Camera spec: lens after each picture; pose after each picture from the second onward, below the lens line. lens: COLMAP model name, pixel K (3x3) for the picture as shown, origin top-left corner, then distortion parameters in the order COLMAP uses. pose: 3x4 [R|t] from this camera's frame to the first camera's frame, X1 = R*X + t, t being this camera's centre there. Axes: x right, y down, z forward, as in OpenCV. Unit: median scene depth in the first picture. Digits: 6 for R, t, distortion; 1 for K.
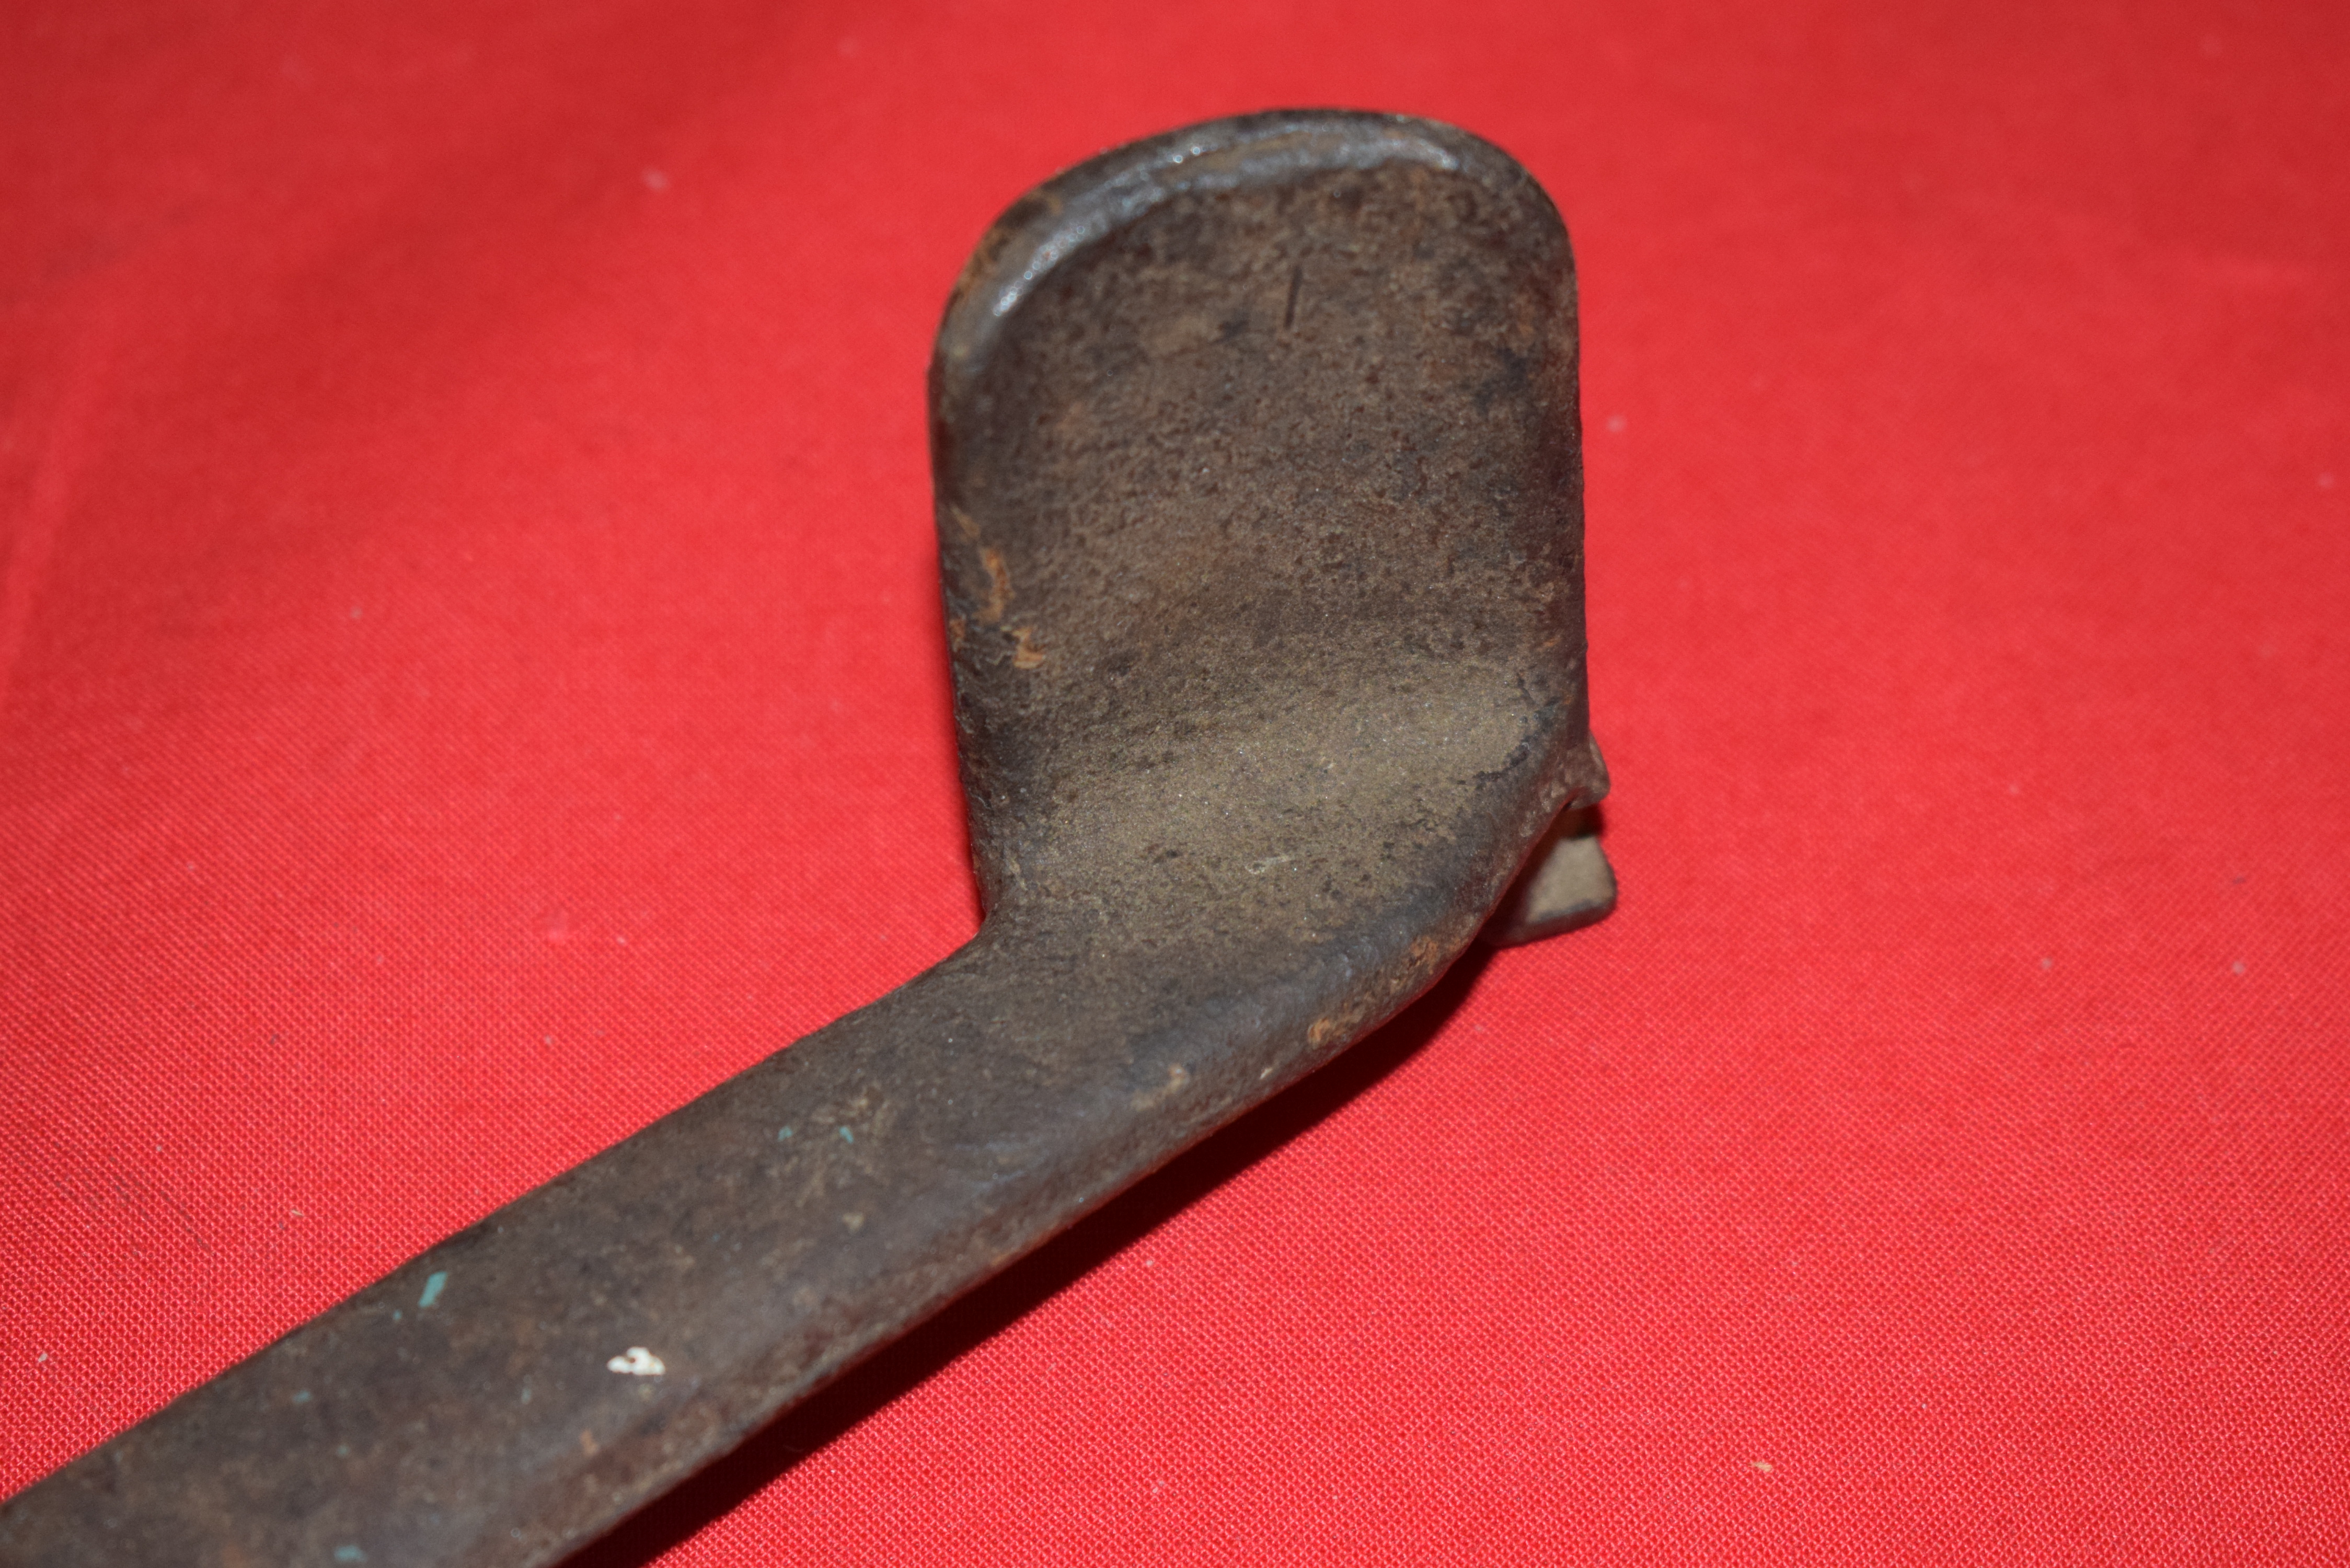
lens RADIAL K [[5319.2, 0, 1175.0], [0, 5319.2, 784.0], [0, 0, 1]] dist [0.030637, 0.494197]
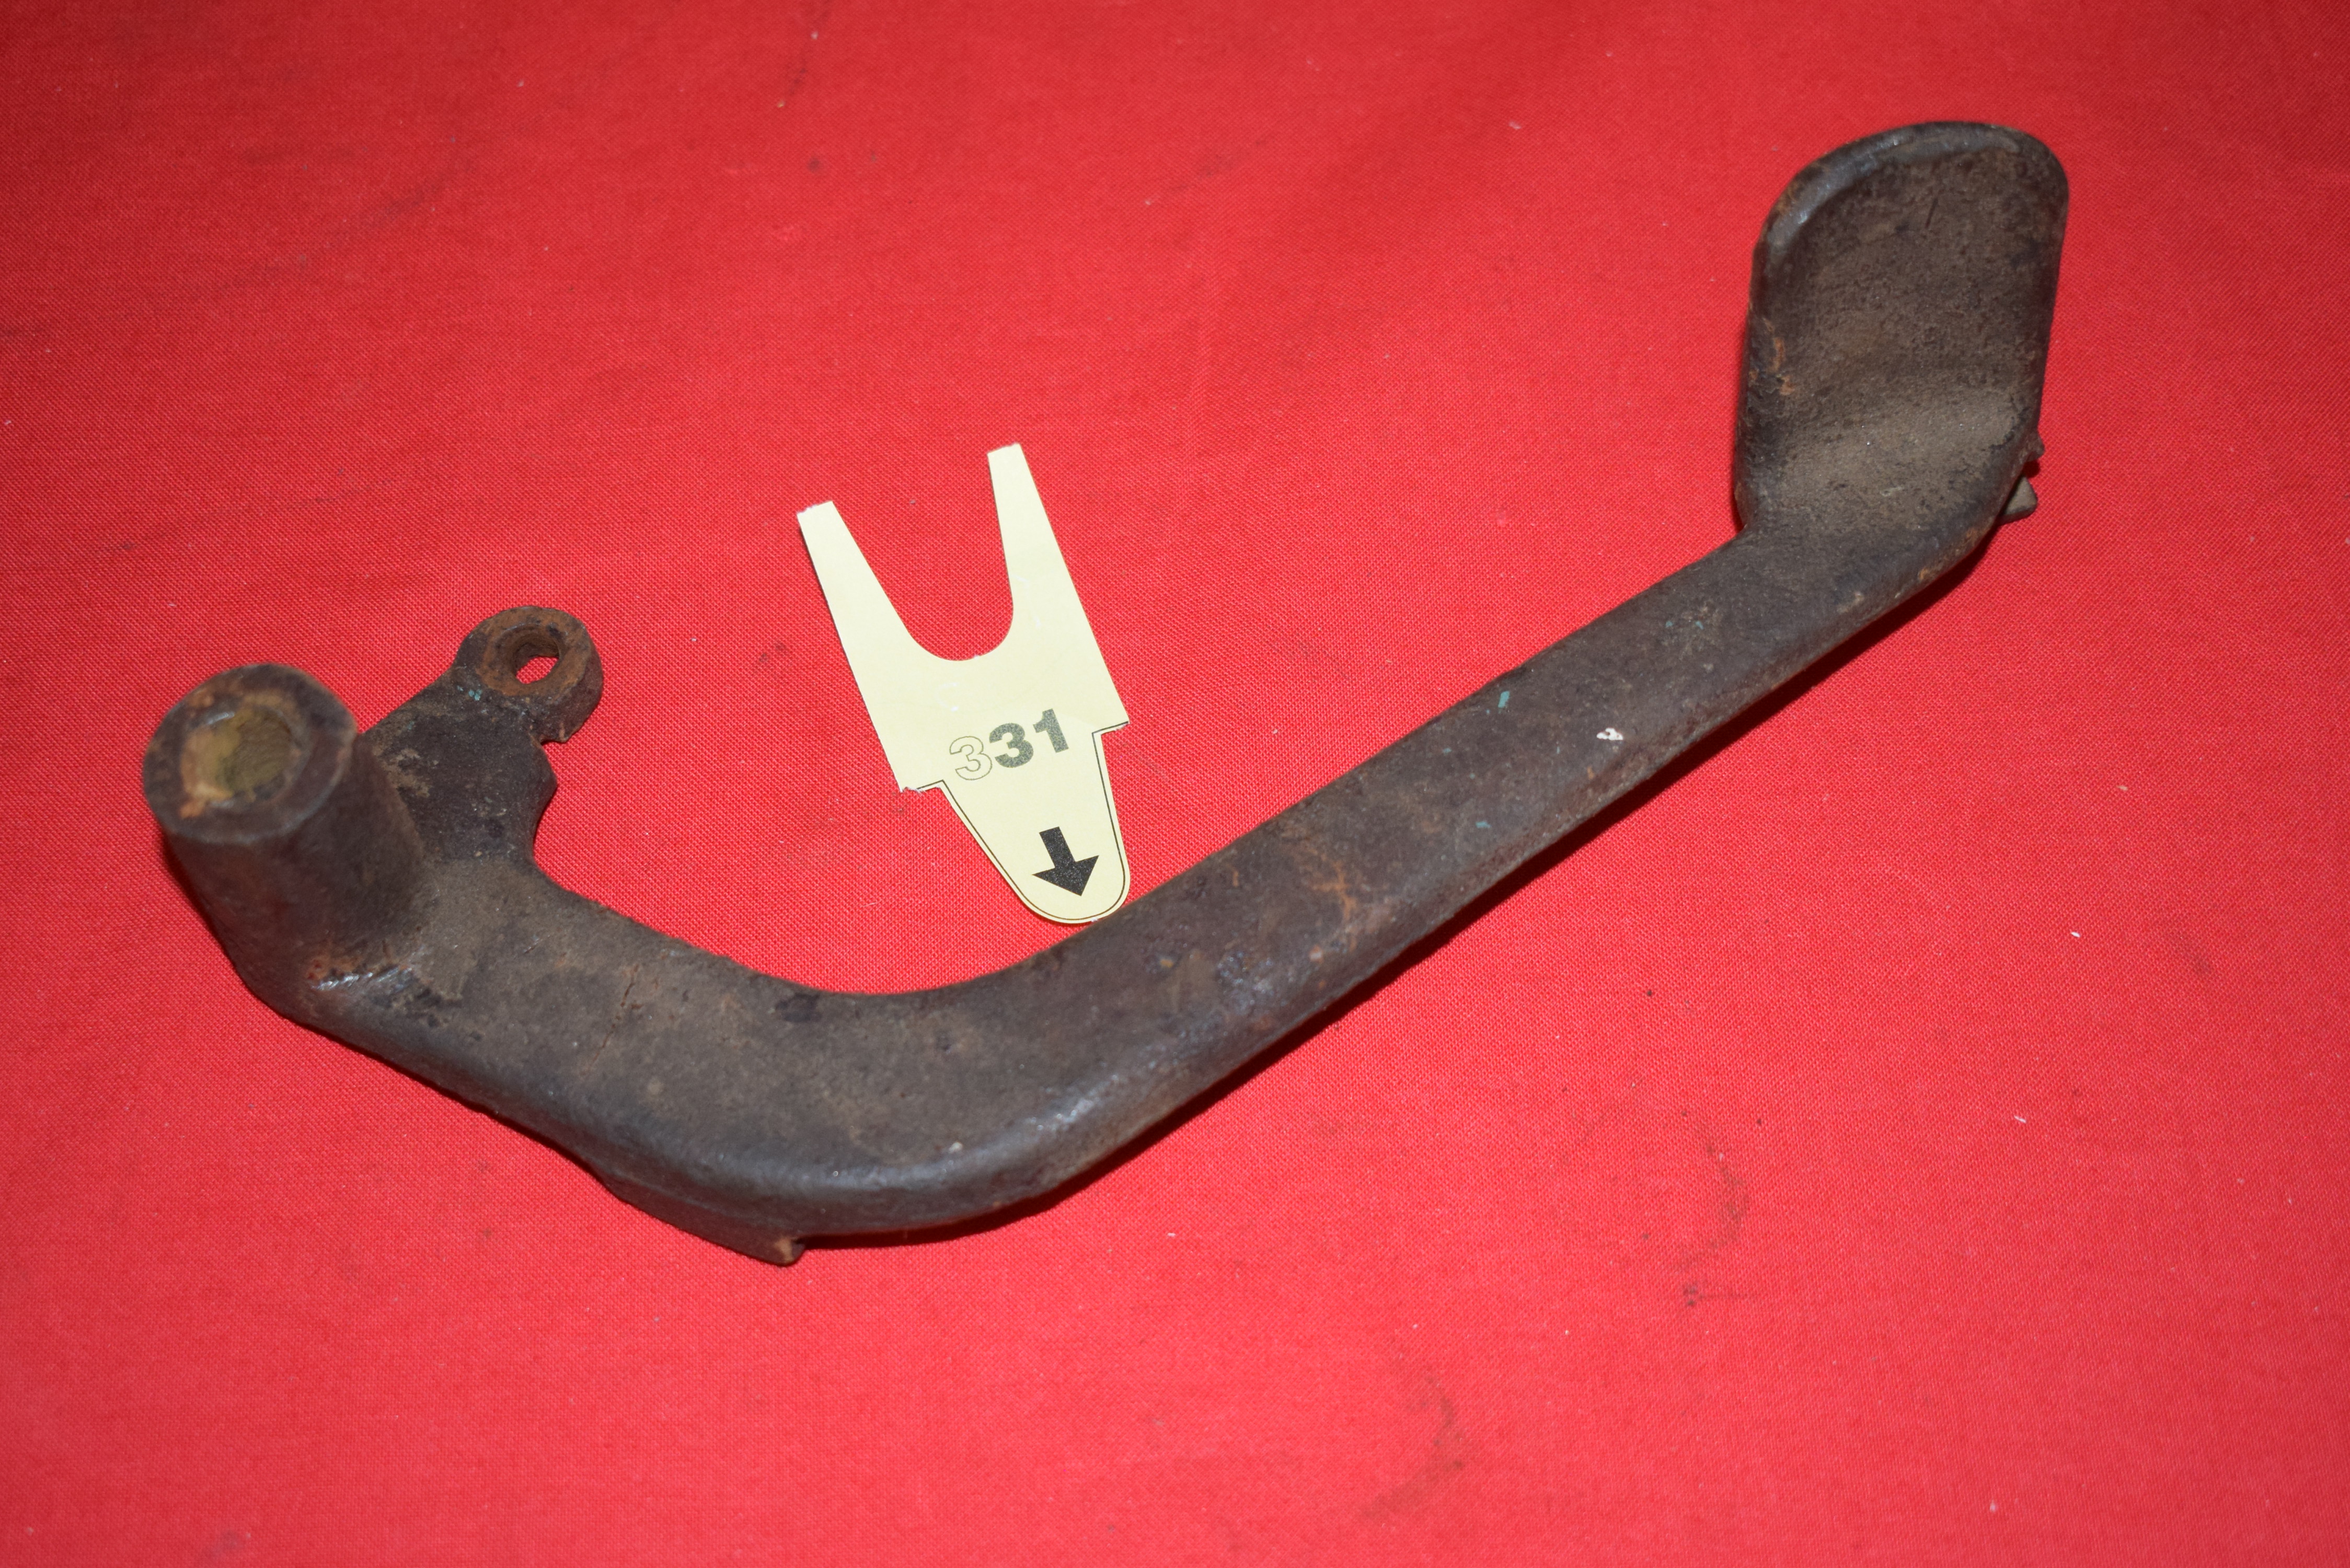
lens RADIAL K [[3562.9, 0, 1175.0], [0, 3562.9, 784.0], [0, 0, 1]] dist [-0.028324, 0.009019]
pose [[0.999899, 0.003622, -0.013719, -0.246421], [-0.001985, 0.993070, 0.117508, -0.034164], [0.014049, -0.117469, 0.992977, -0.373656]]
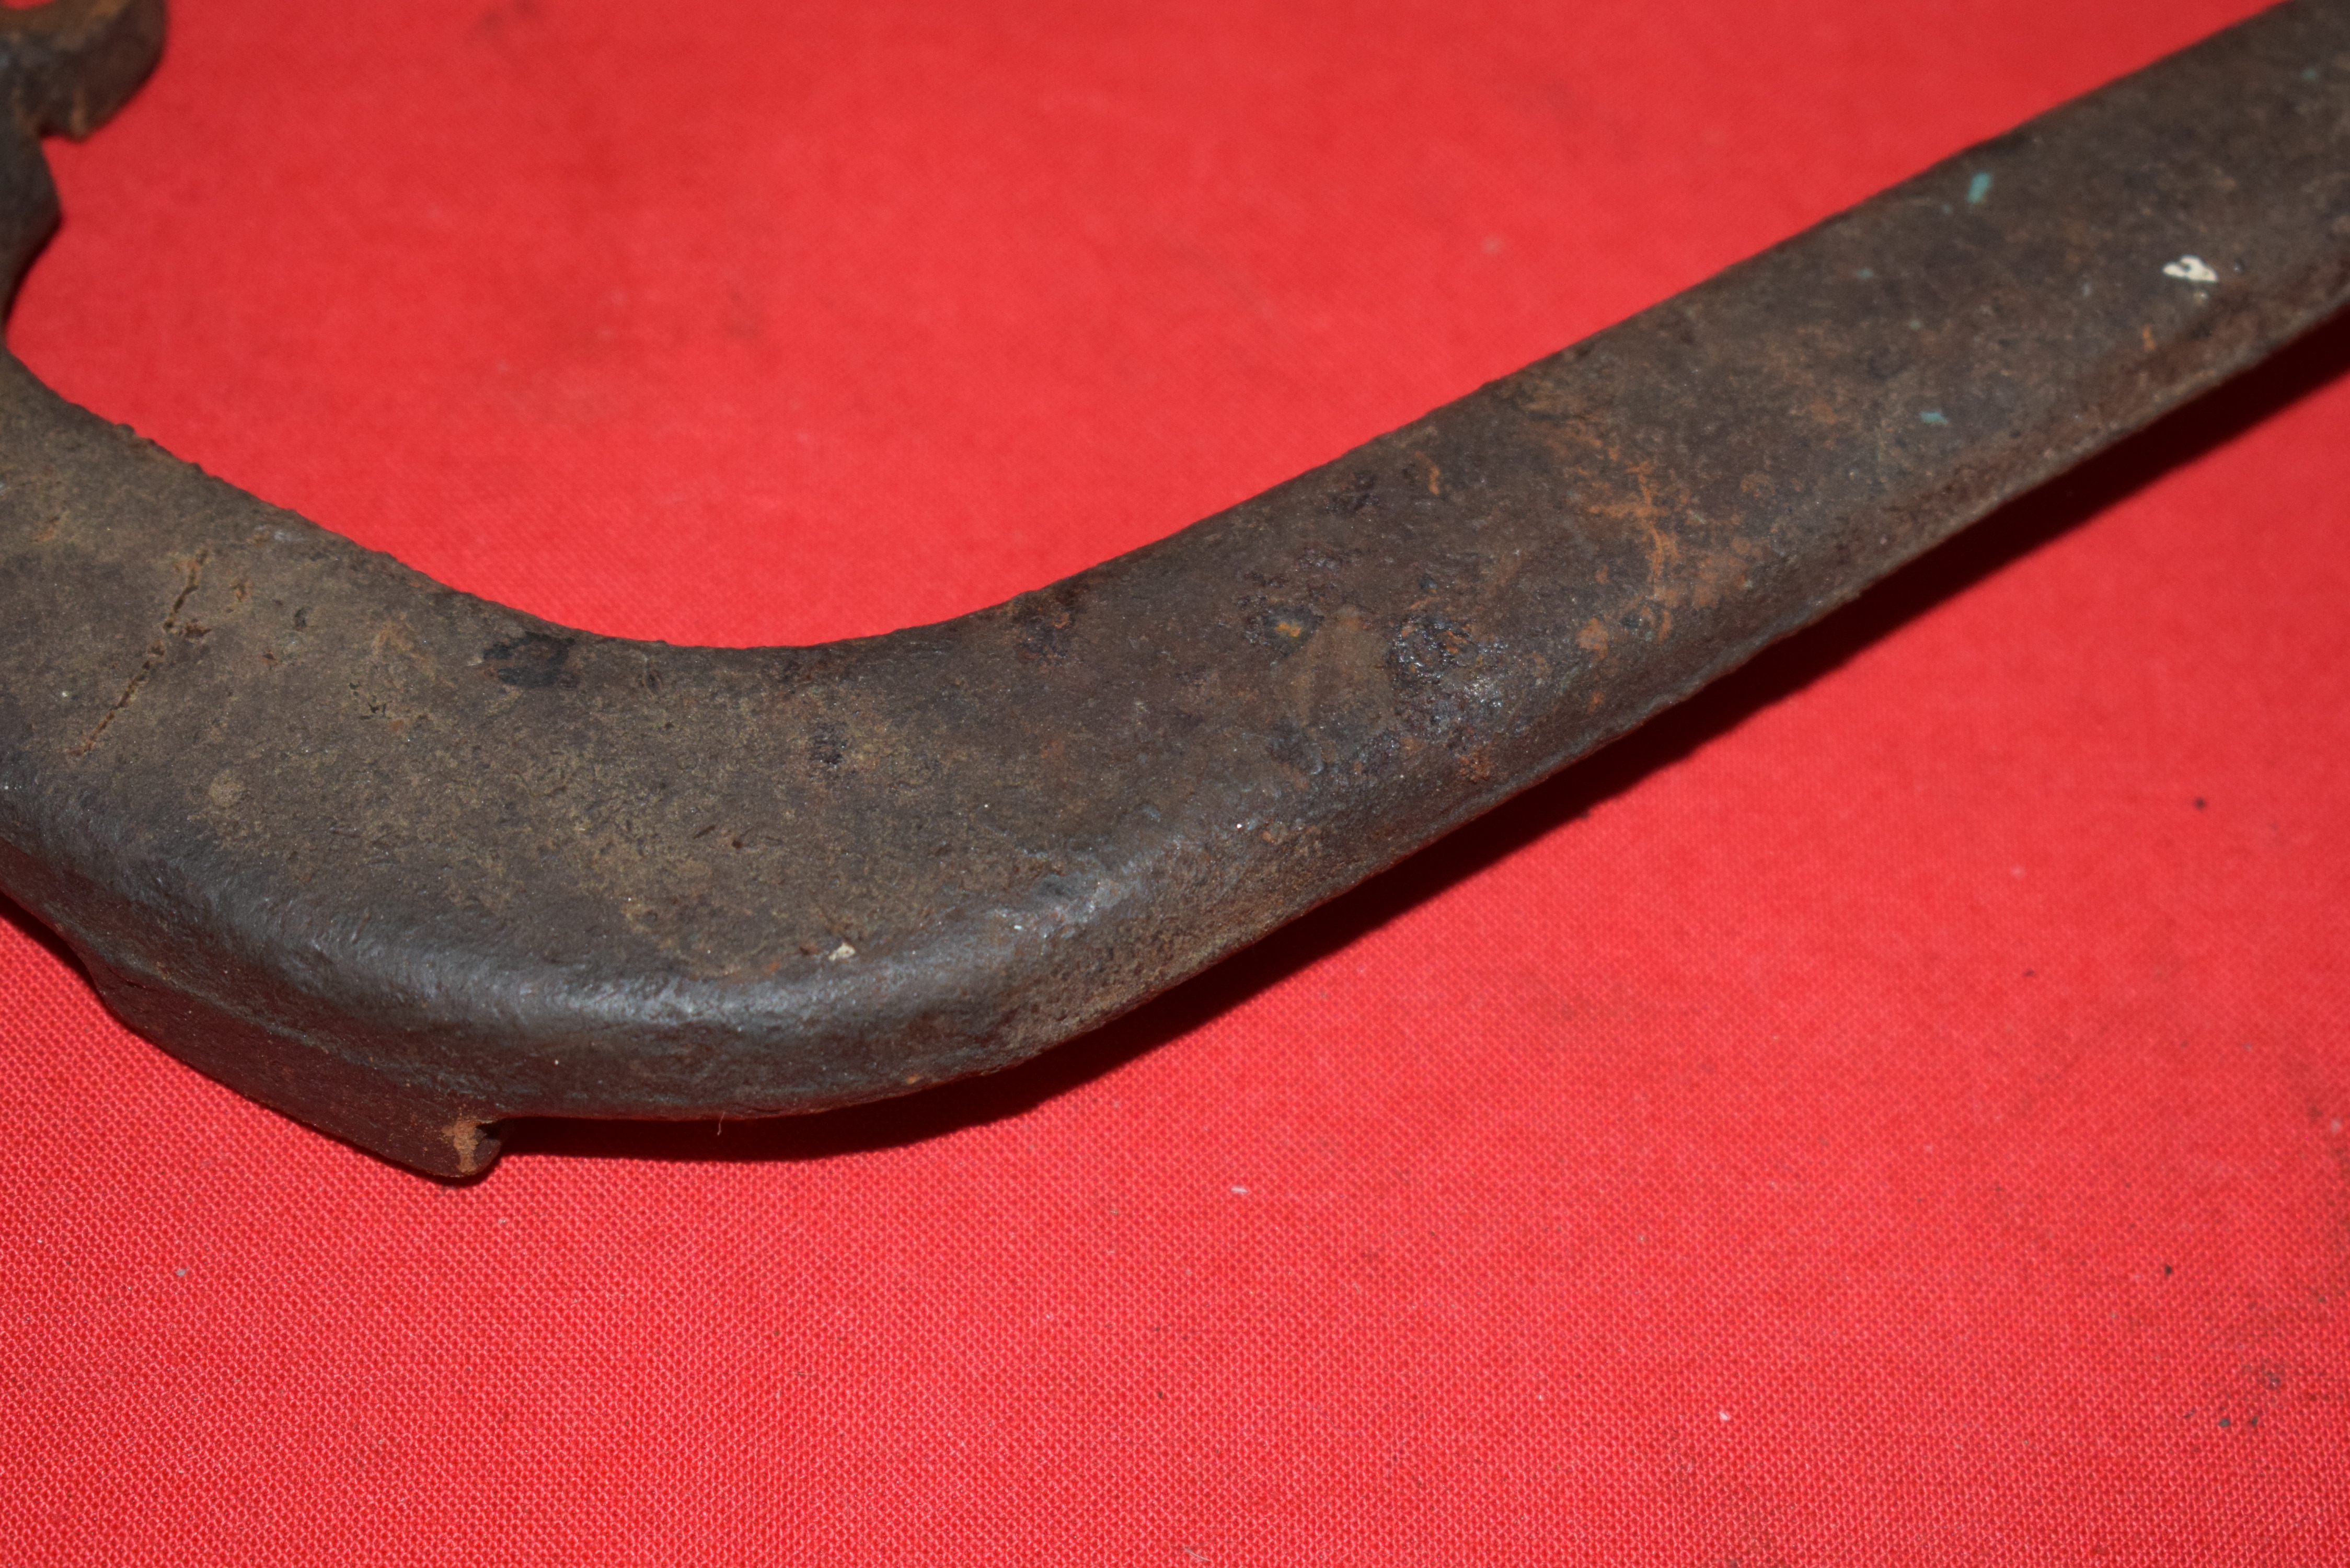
lens RADIAL K [[5319.2, 0, 1175.0], [0, 5319.2, 784.0], [0, 0, 1]] dist [0.030637, 0.494197]
pose [[0.994939, 0.089915, 0.044858, -0.329833], [-0.094126, 0.990238, 0.102808, 0.117396], [-0.035176, -0.106510, 0.993689, -0.039485]]
